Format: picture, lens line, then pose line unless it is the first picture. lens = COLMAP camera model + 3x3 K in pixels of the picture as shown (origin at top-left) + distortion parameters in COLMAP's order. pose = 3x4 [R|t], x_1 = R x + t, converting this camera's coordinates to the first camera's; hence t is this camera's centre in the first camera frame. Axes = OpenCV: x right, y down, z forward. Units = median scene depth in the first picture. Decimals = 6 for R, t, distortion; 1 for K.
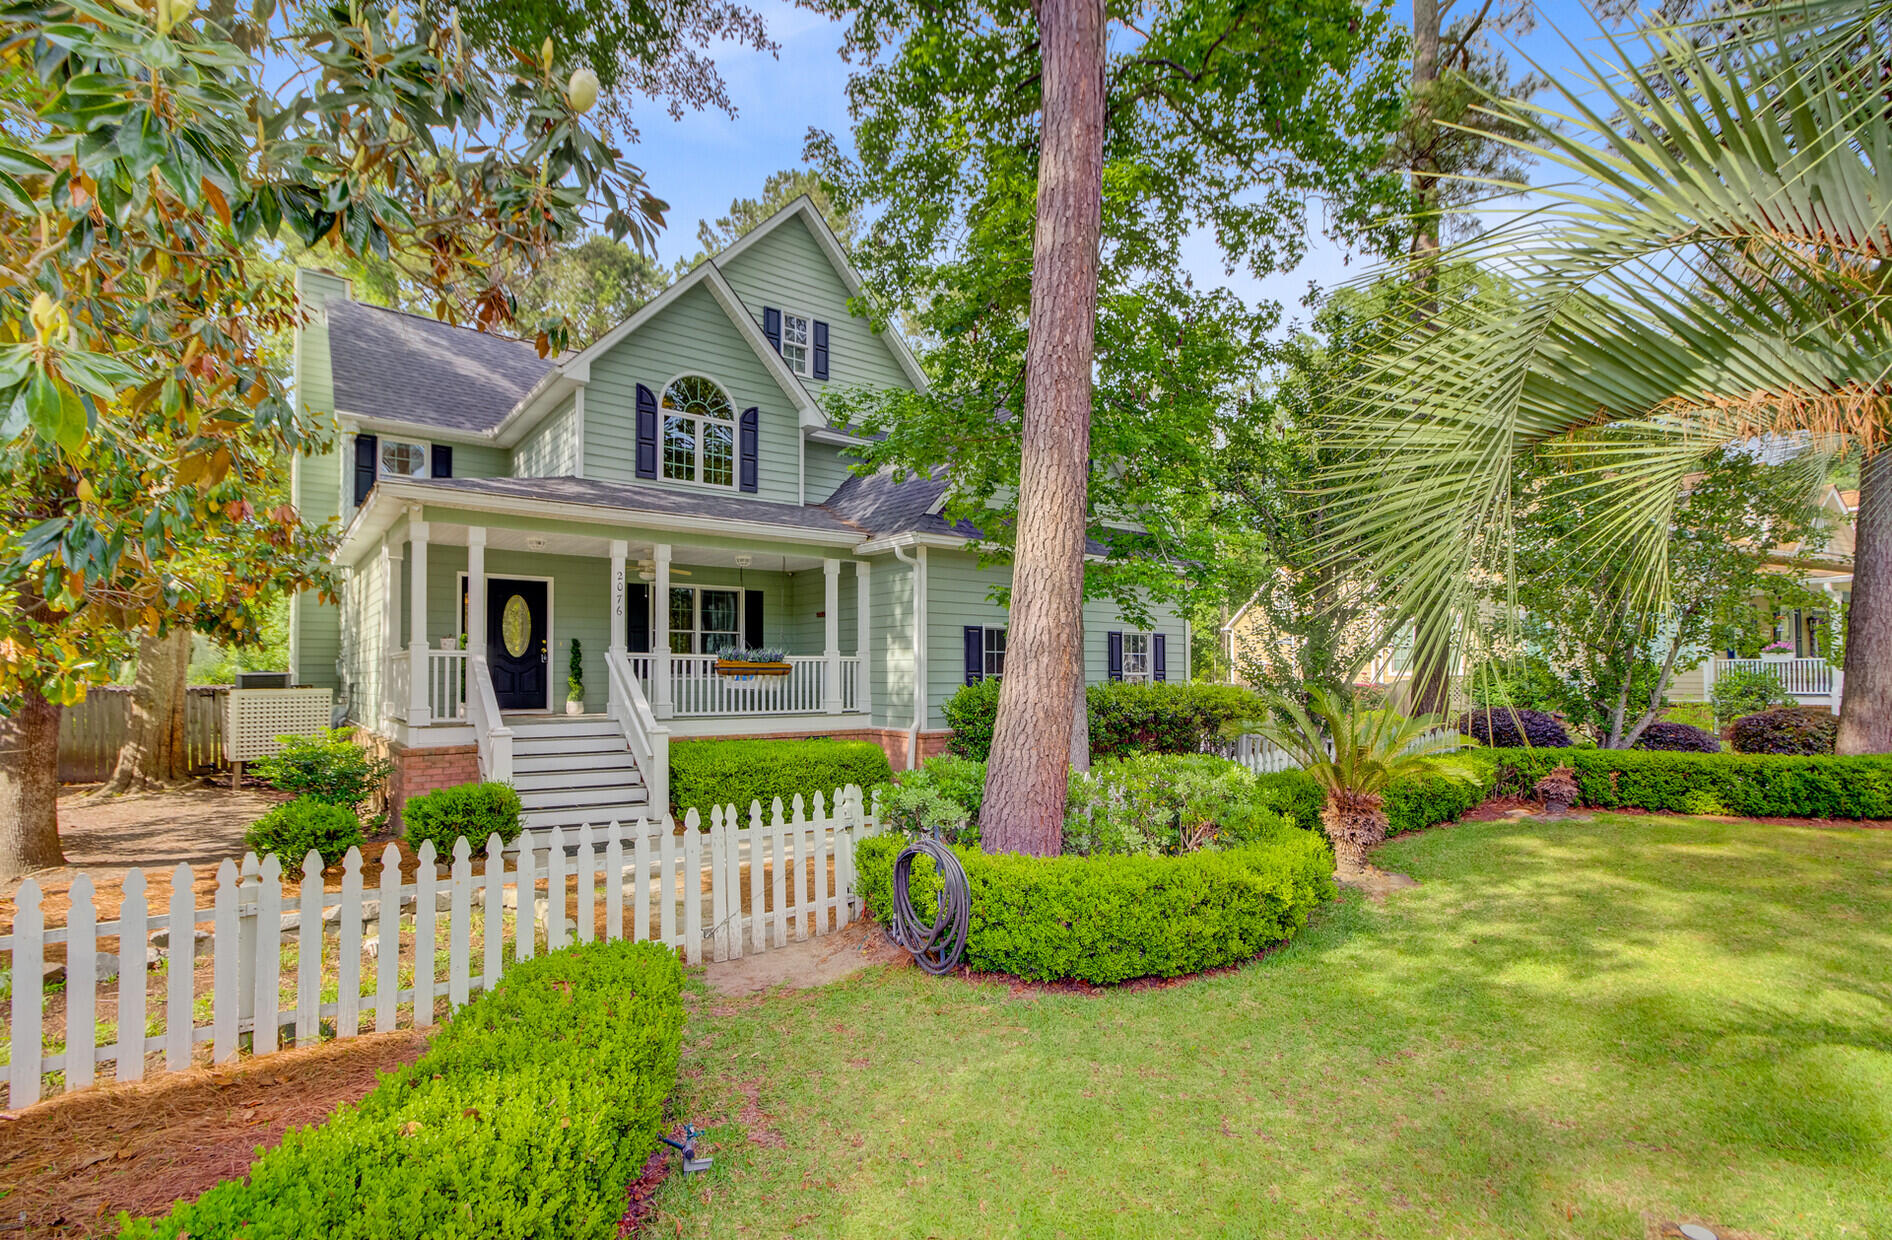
lens RADIAL K [[961.5, 0, 948.0], [0, 961.5, 628.2], [0, 0, 1]] dist [0.023013, 0.000595]
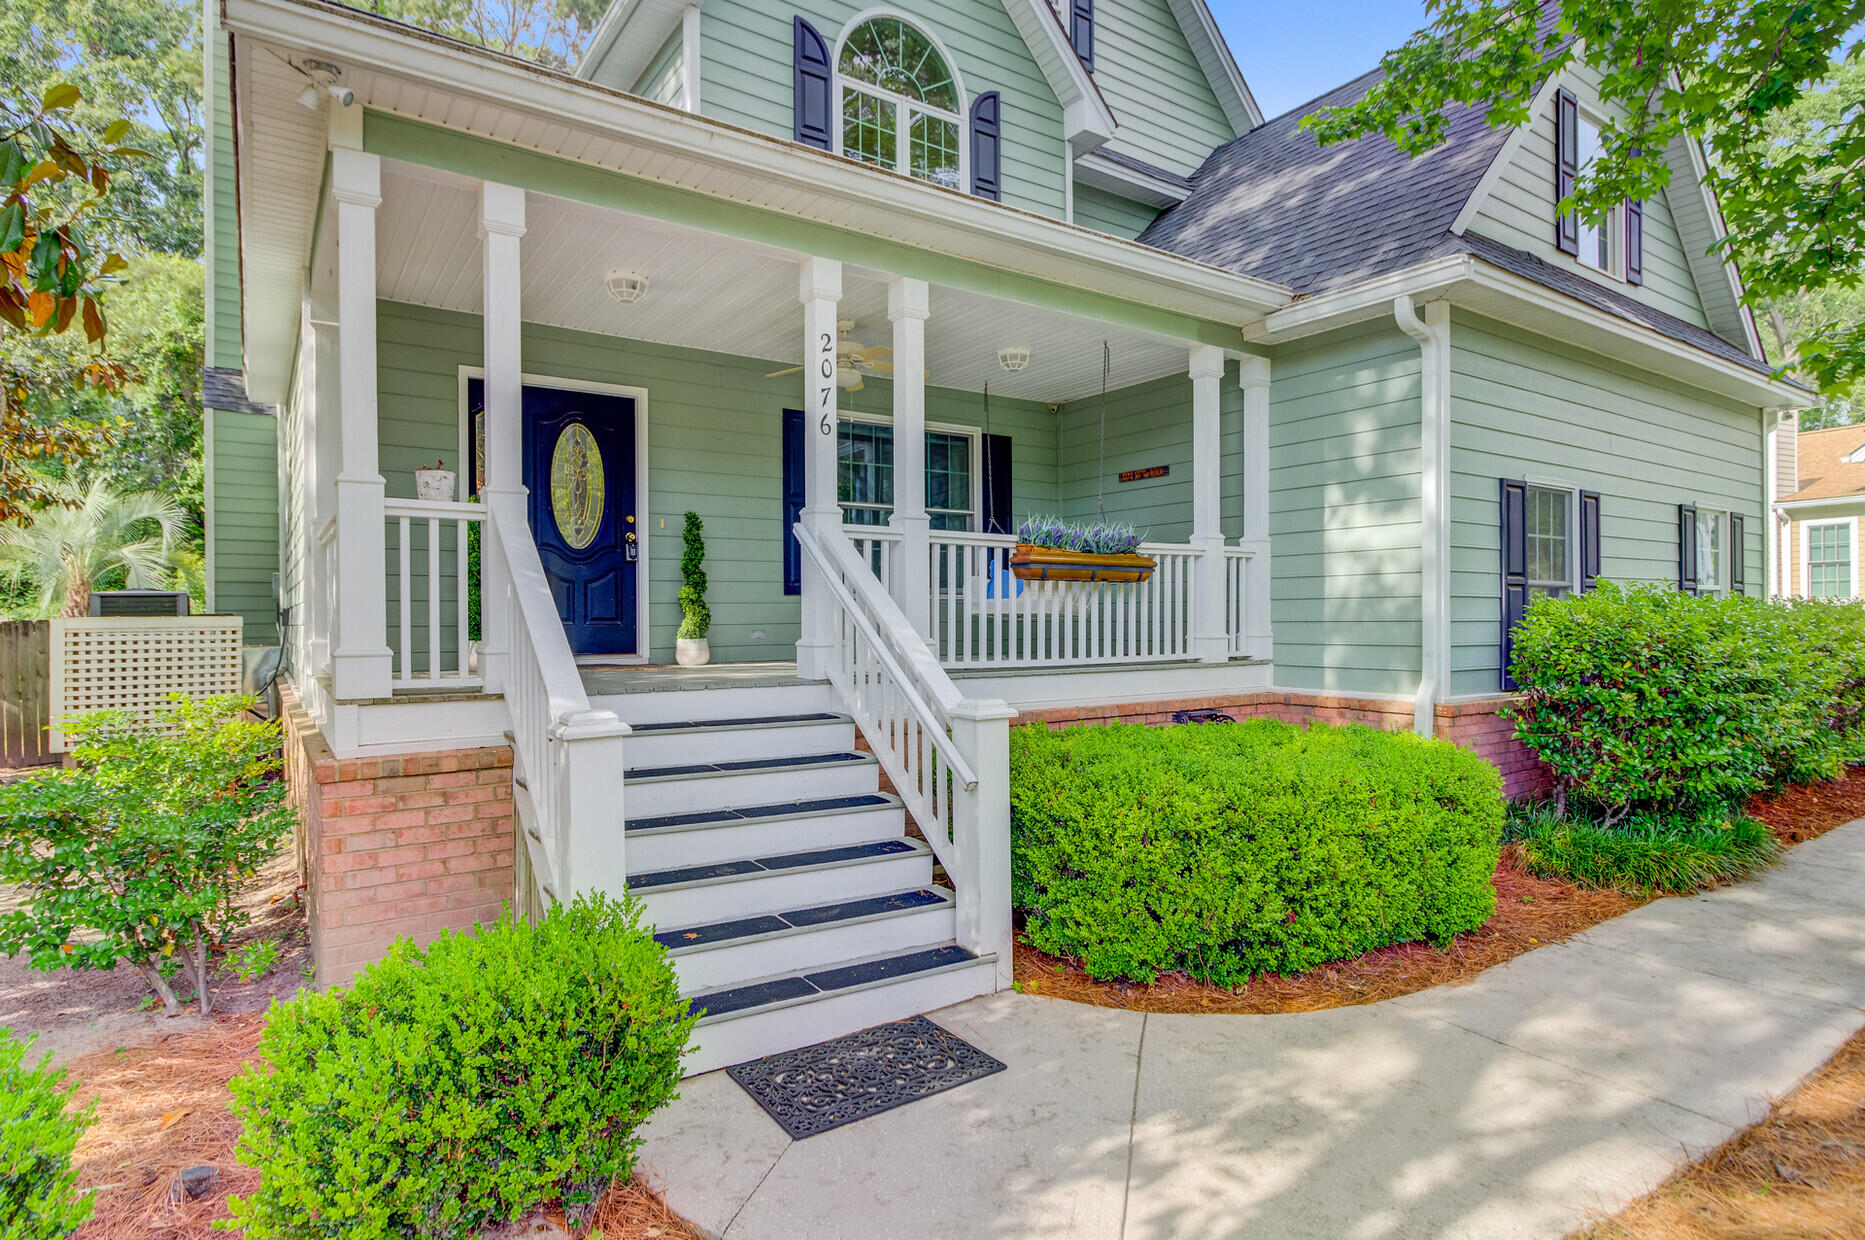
lens RADIAL K [[1013.2, 0, 928.3], [0, 1013.2, 612.2], [0, 0, 1]] dist [-0.017372, -0.000240]
pose [[0.998884, -0.003020, -0.047140, -0.241168], [0.005003, 0.999105, 0.042001, 0.040833], [0.046971, -0.042190, 0.998005, 0.485220]]
